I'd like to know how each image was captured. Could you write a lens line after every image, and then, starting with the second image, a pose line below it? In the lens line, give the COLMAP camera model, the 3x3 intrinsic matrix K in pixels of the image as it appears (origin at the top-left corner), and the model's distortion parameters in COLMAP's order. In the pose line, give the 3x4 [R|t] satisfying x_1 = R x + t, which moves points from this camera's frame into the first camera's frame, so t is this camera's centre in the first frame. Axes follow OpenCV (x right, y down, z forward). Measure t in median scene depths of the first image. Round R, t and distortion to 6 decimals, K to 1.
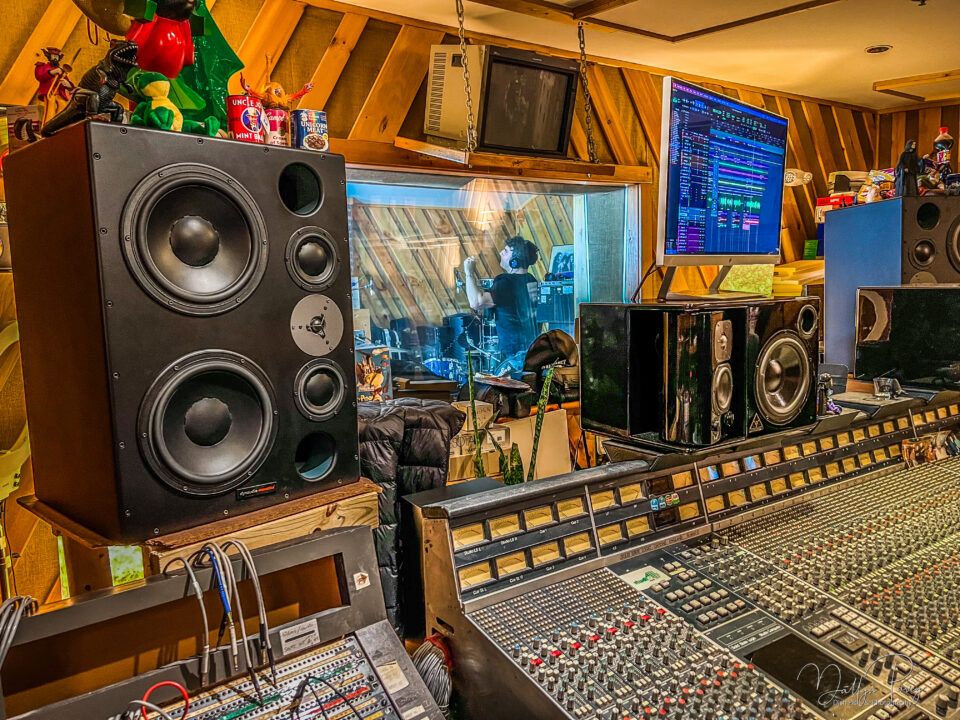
lens RADIAL K [[715.9, 0, 479.8], [0, 715.9, 361.5], [0, 0, 1]] dist [0.015320, -0.000947]
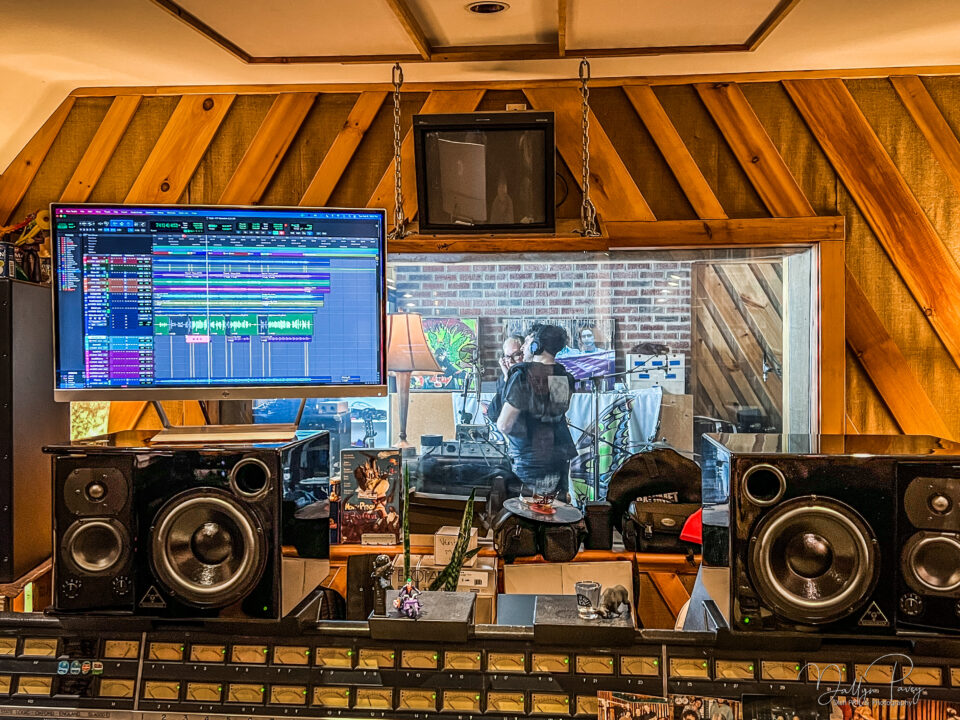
lens RADIAL K [[903.4, 0, 479.7], [0, 903.4, 358.3], [0, 0, 1]] dist [0.040866, 0.000000]
pose [[0.777552, 0.033489, -0.627926, 0.687275], [-0.090688, 0.994114, -0.059279, -0.082009], [0.622244, 0.103038, 0.776012, 0.207483]]
